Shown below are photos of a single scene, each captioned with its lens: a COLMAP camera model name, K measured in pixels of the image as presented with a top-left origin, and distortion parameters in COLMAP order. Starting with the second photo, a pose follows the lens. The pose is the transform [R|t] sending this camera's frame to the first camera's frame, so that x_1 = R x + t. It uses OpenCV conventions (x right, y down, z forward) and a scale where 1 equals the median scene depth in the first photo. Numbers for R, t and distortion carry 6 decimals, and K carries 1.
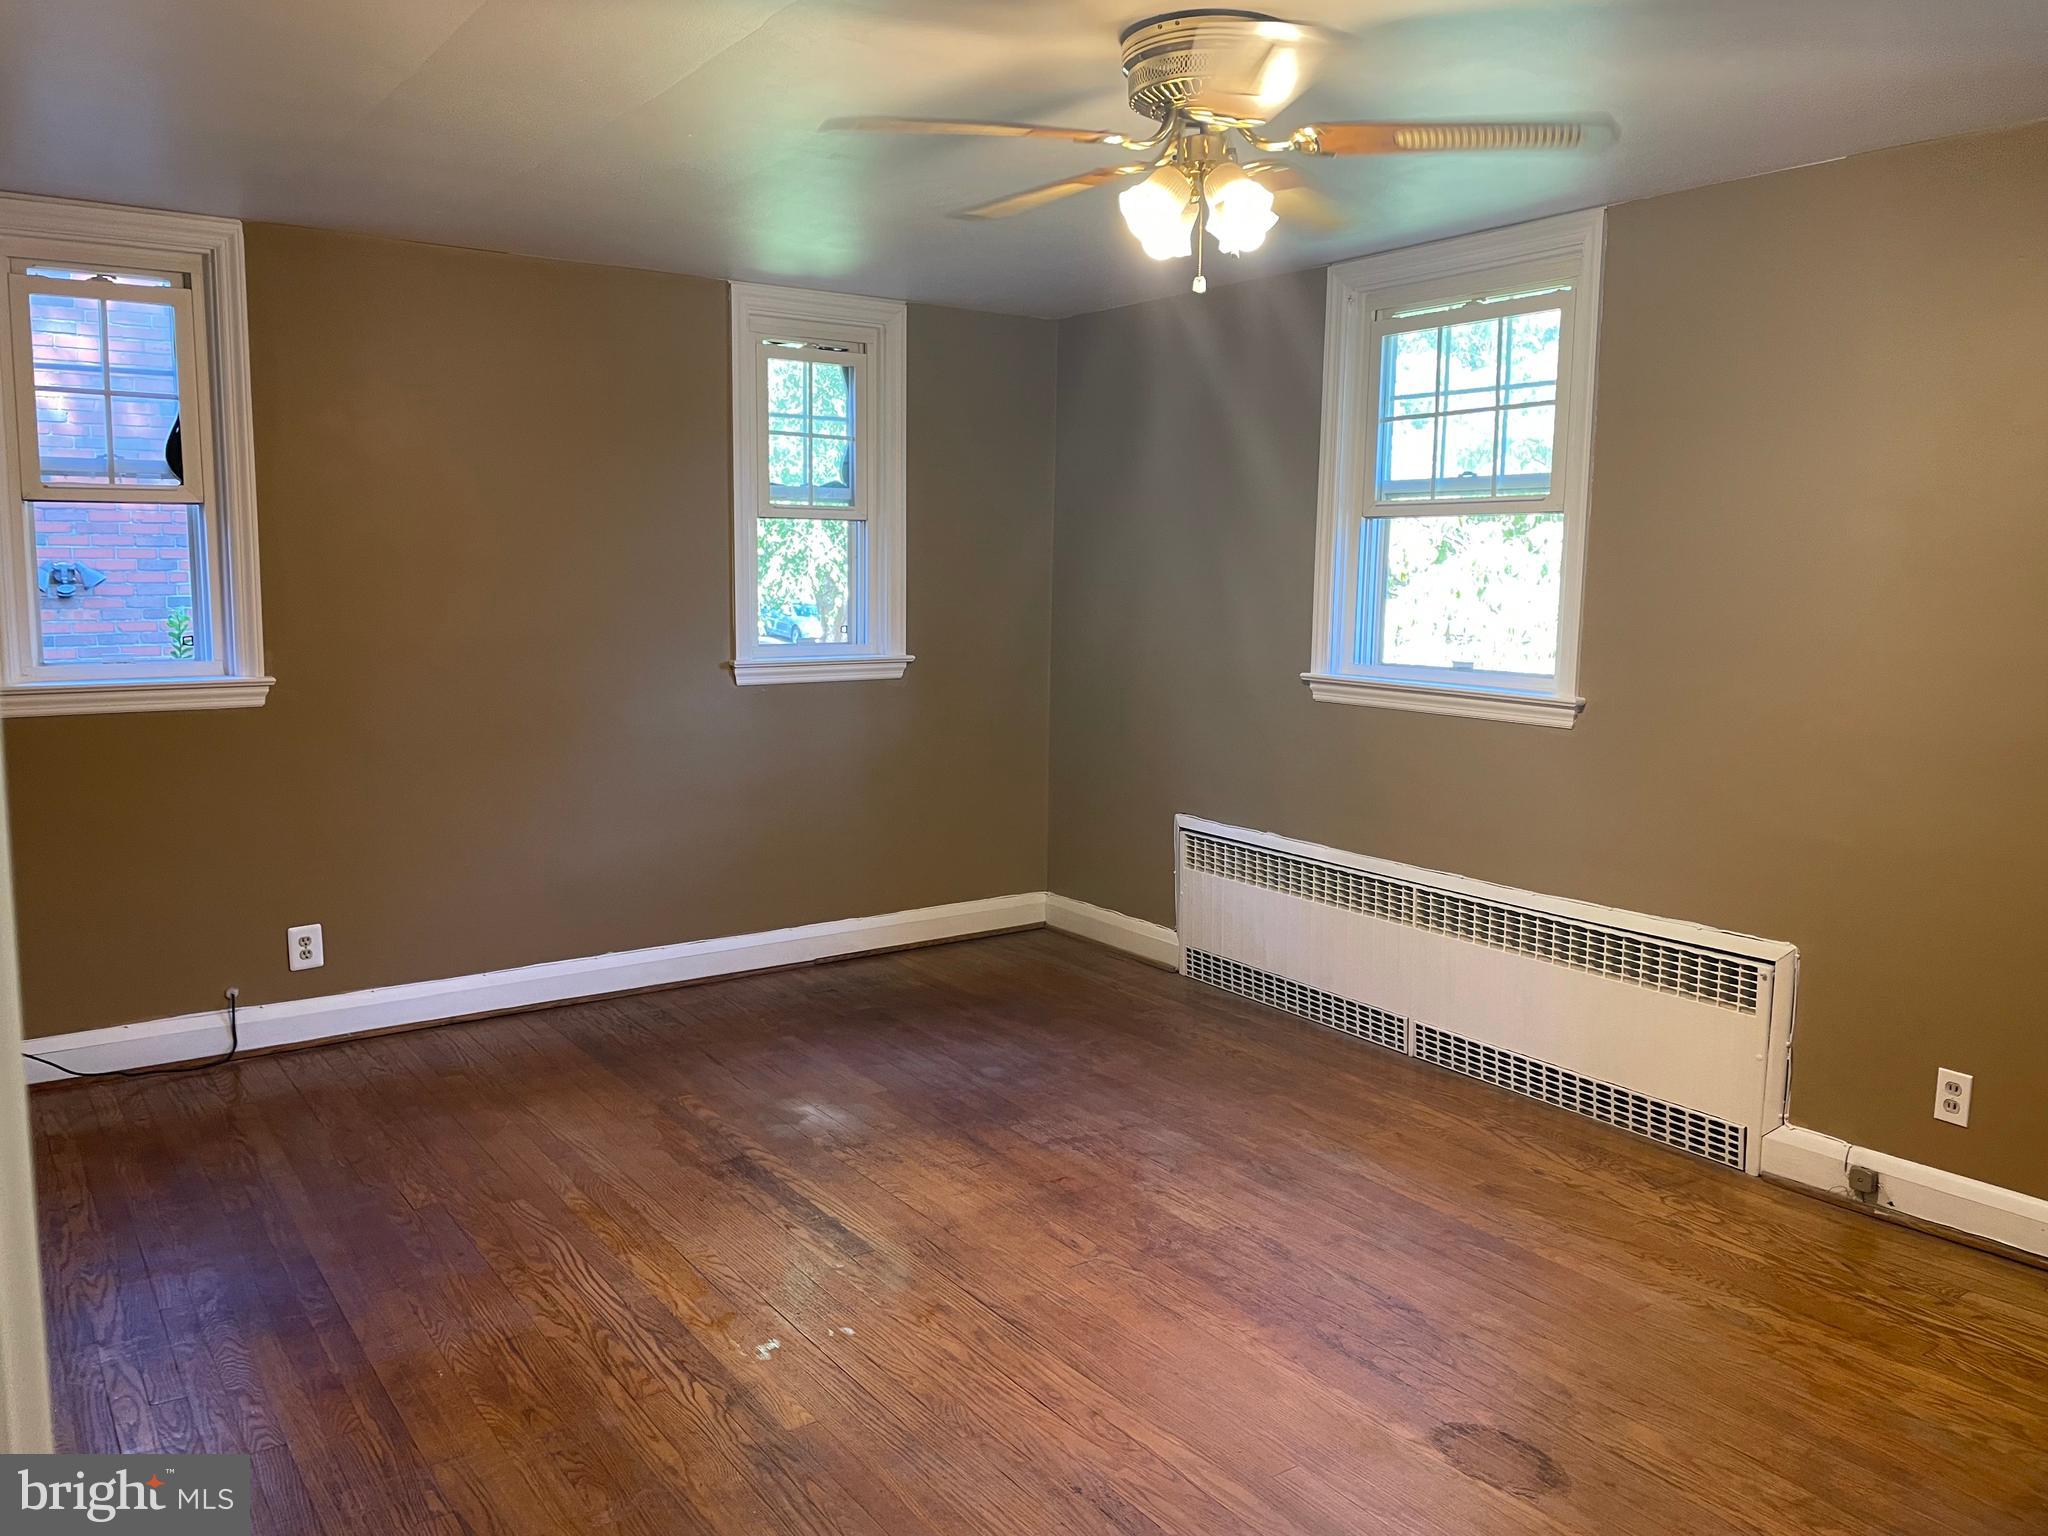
lens RADIAL K [[1558.8, 0, 1024.0], [0, 1558.8, 768.0], [0, 0, 1]] dist [0.106851, -0.137000]
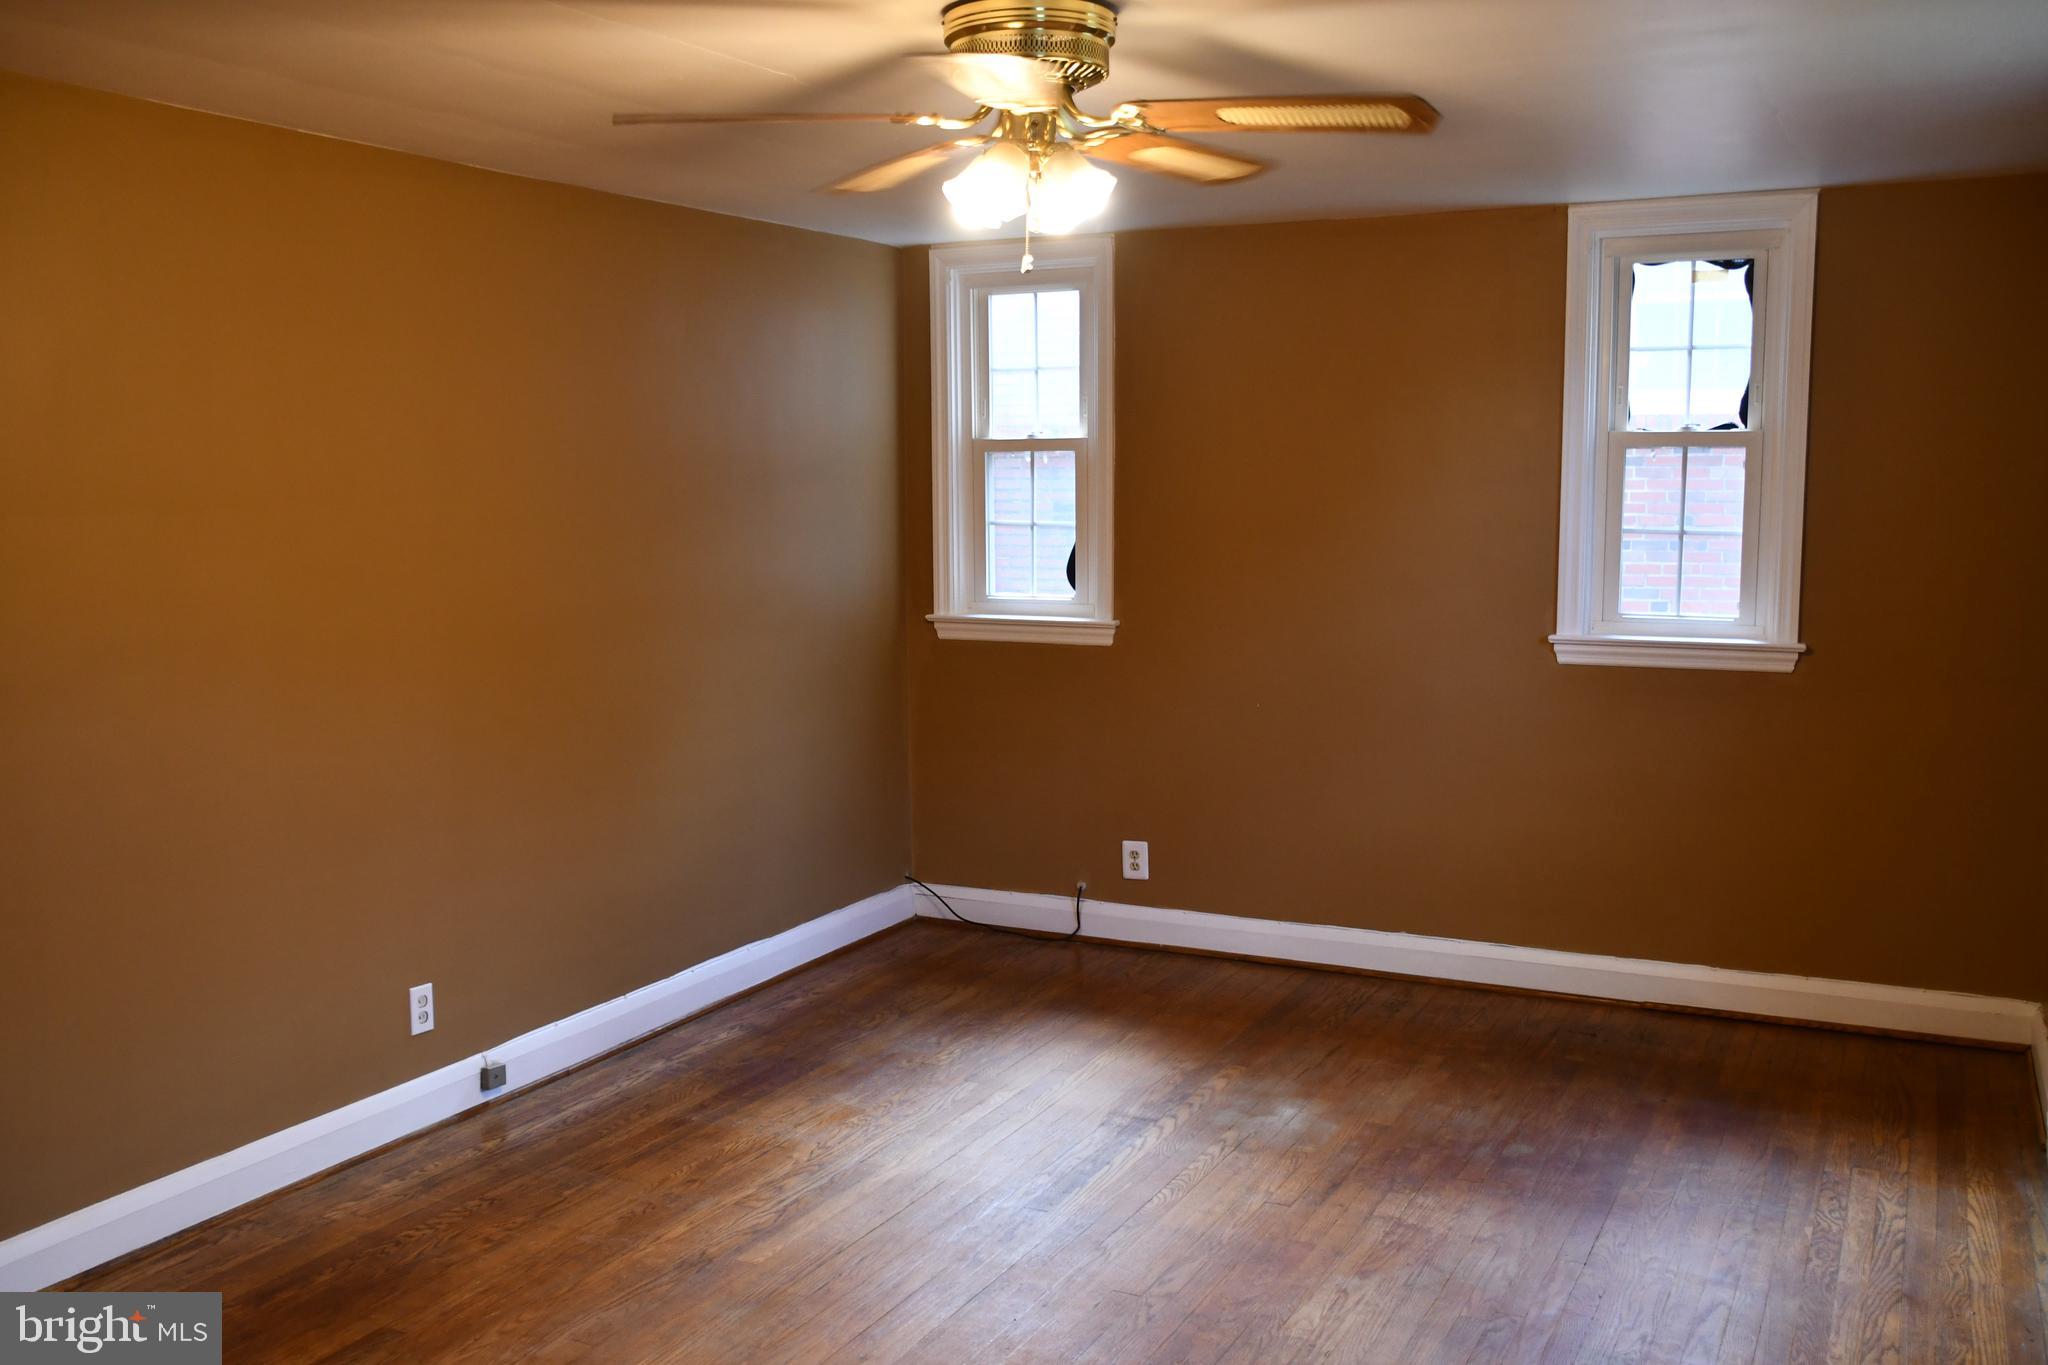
lens RADIAL K [[1854.7, 0, 1024.8], [0, 1854.7, 779.2], [0, 0, 1]] dist [-0.086556, -0.003857]
pose [[0.462542, 0.133102, -0.876549, 0.667495], [-0.109825, 0.989654, 0.092323, -0.058297], [0.879769, 0.053564, 0.472374, 0.299730]]
